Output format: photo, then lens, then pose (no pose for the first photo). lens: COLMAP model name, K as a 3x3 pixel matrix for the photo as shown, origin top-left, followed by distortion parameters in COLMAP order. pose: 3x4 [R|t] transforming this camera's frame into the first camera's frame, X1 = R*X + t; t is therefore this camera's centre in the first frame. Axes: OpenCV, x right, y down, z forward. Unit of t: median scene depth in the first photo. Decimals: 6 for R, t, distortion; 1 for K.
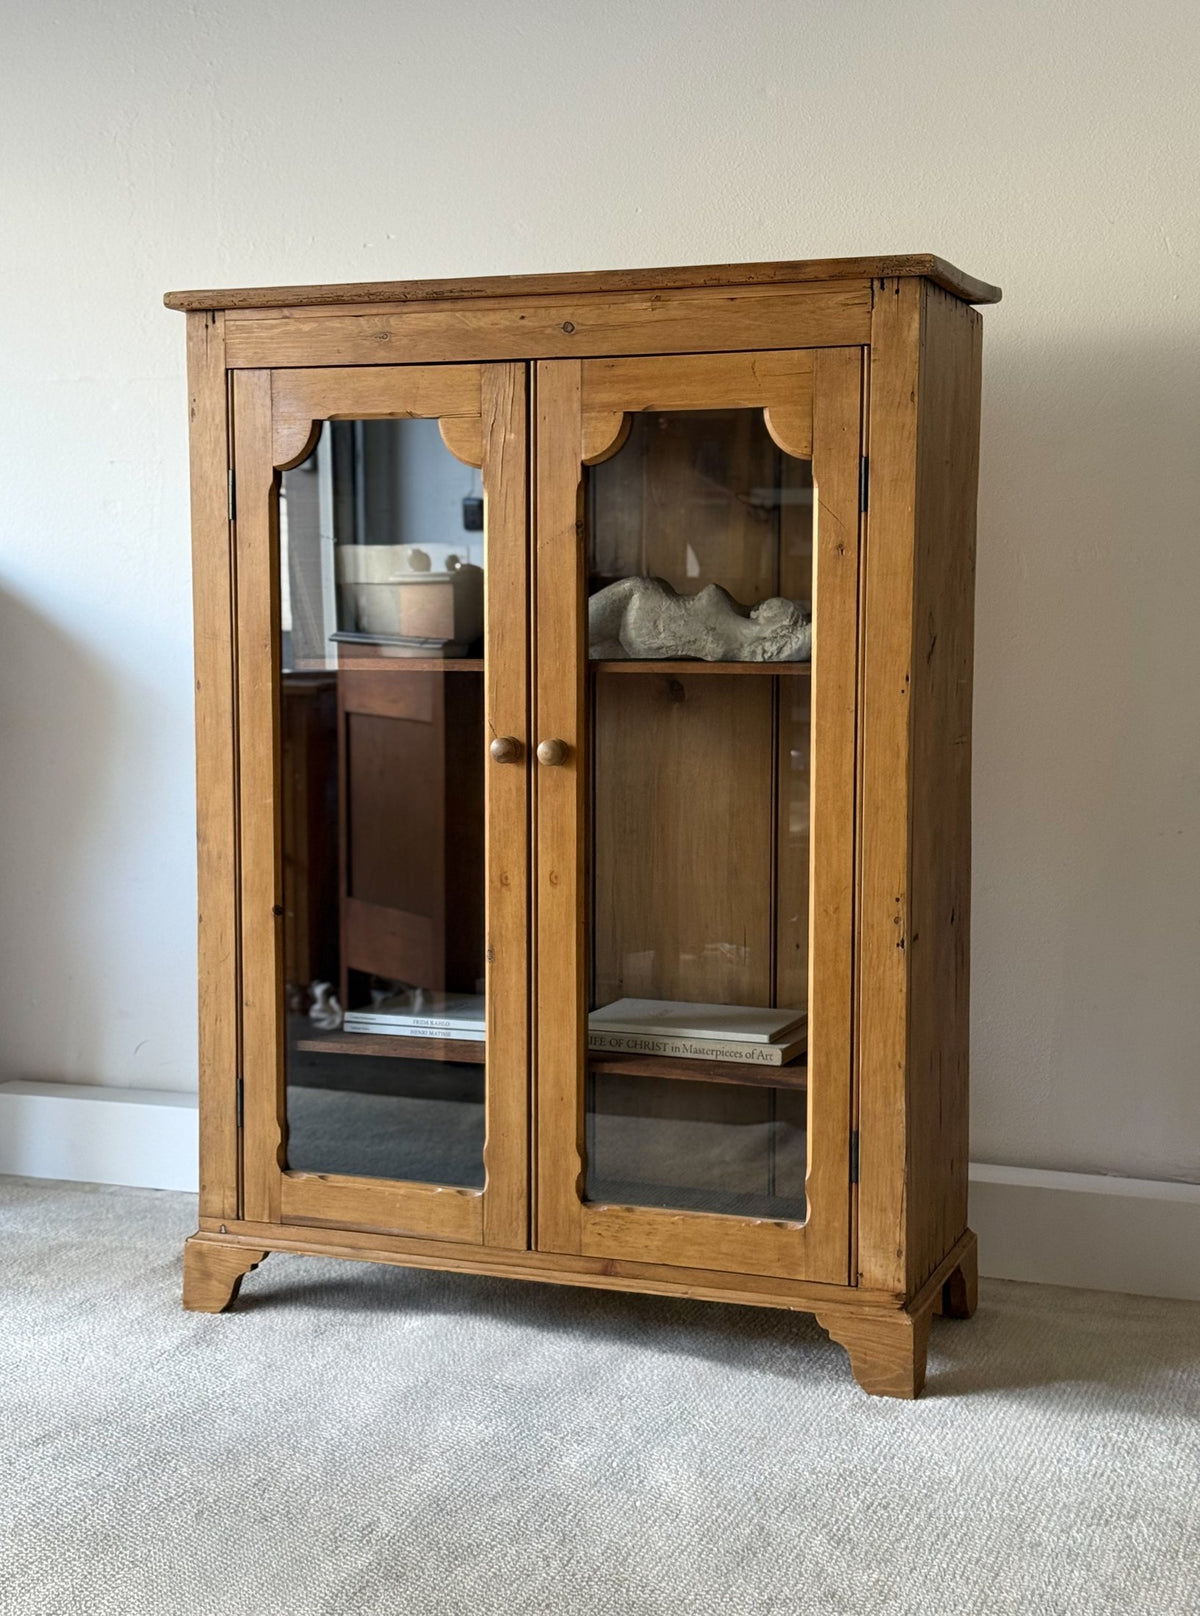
lens RADIAL K [[2161.0, 0, 600.0], [0, 2161.0, 814.4], [0, 0, 1]] dist [0.136471, 0.046753]
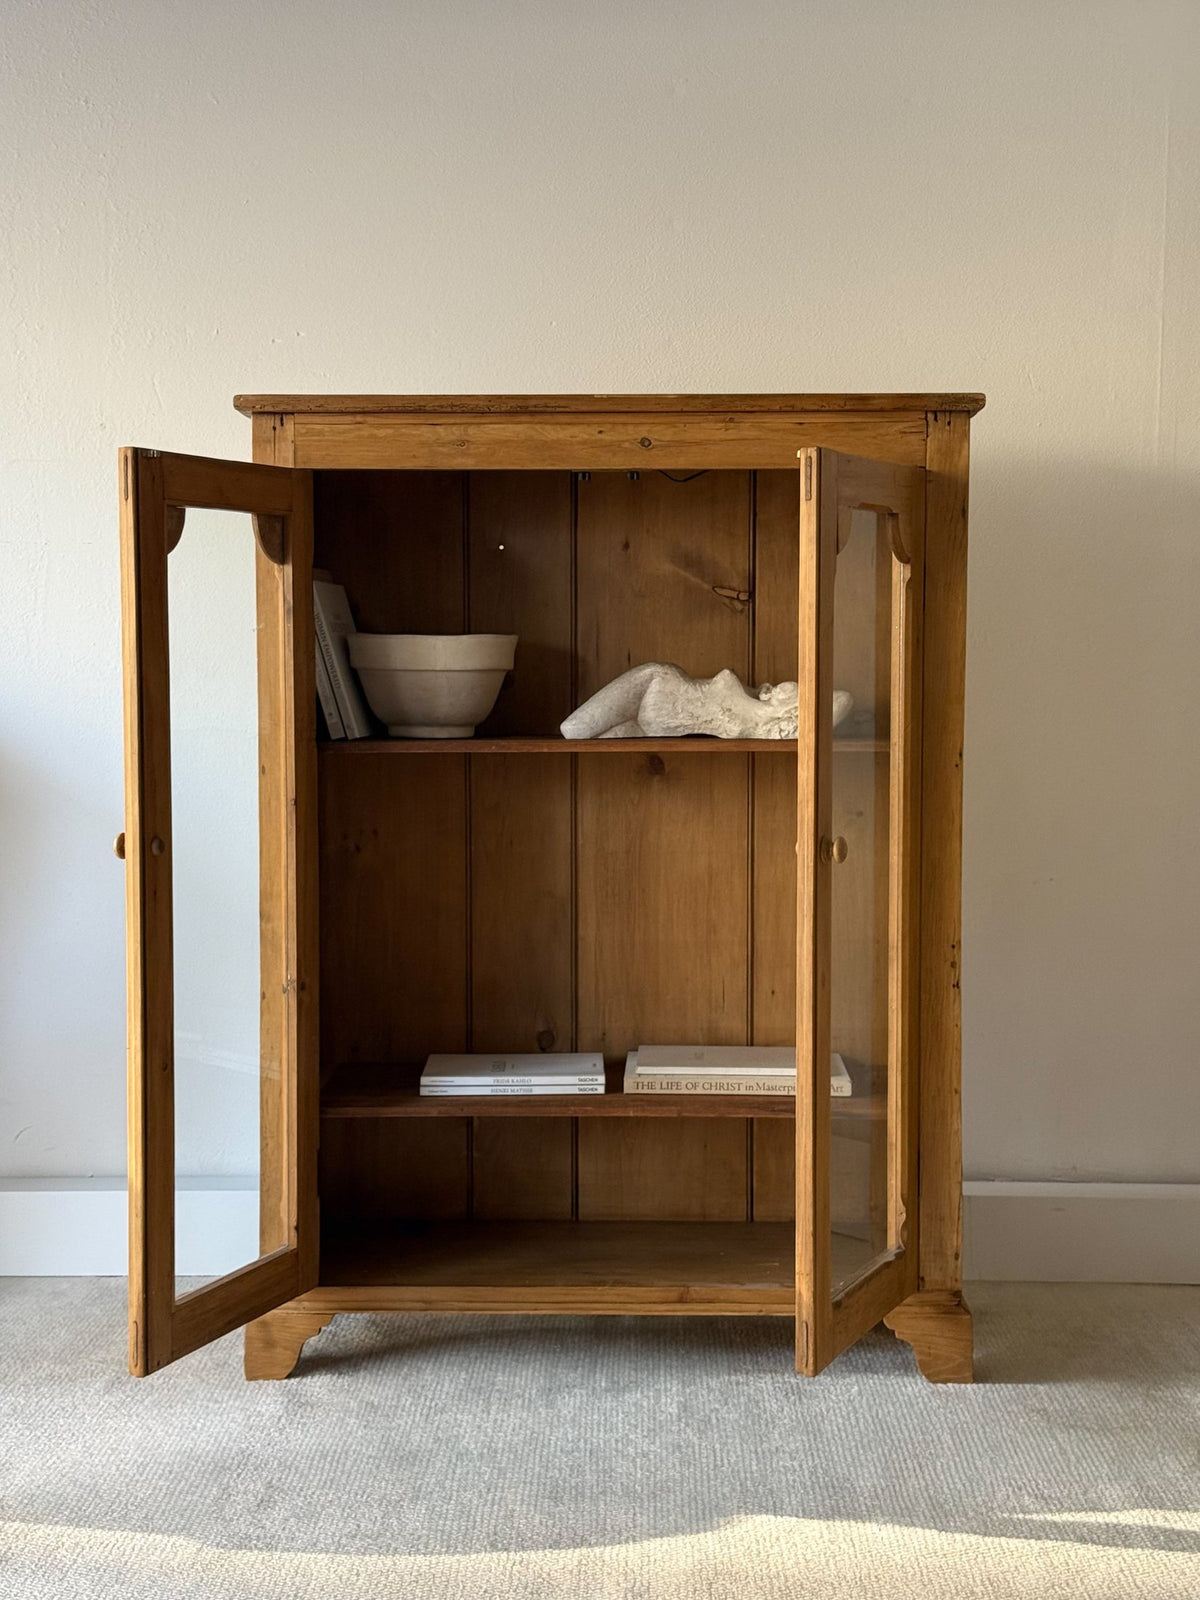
lens RADIAL K [[2198.4, 0, 600.0], [0, 2198.4, 800.0], [0, 0, 1]] dist [0.152072, -0.198374]
pose [[0.949719, -0.023664, 0.312207, -0.372633], [0.033090, 0.999141, -0.024927, -0.013800], [-0.311349, 0.034005, 0.949687, -0.051774]]
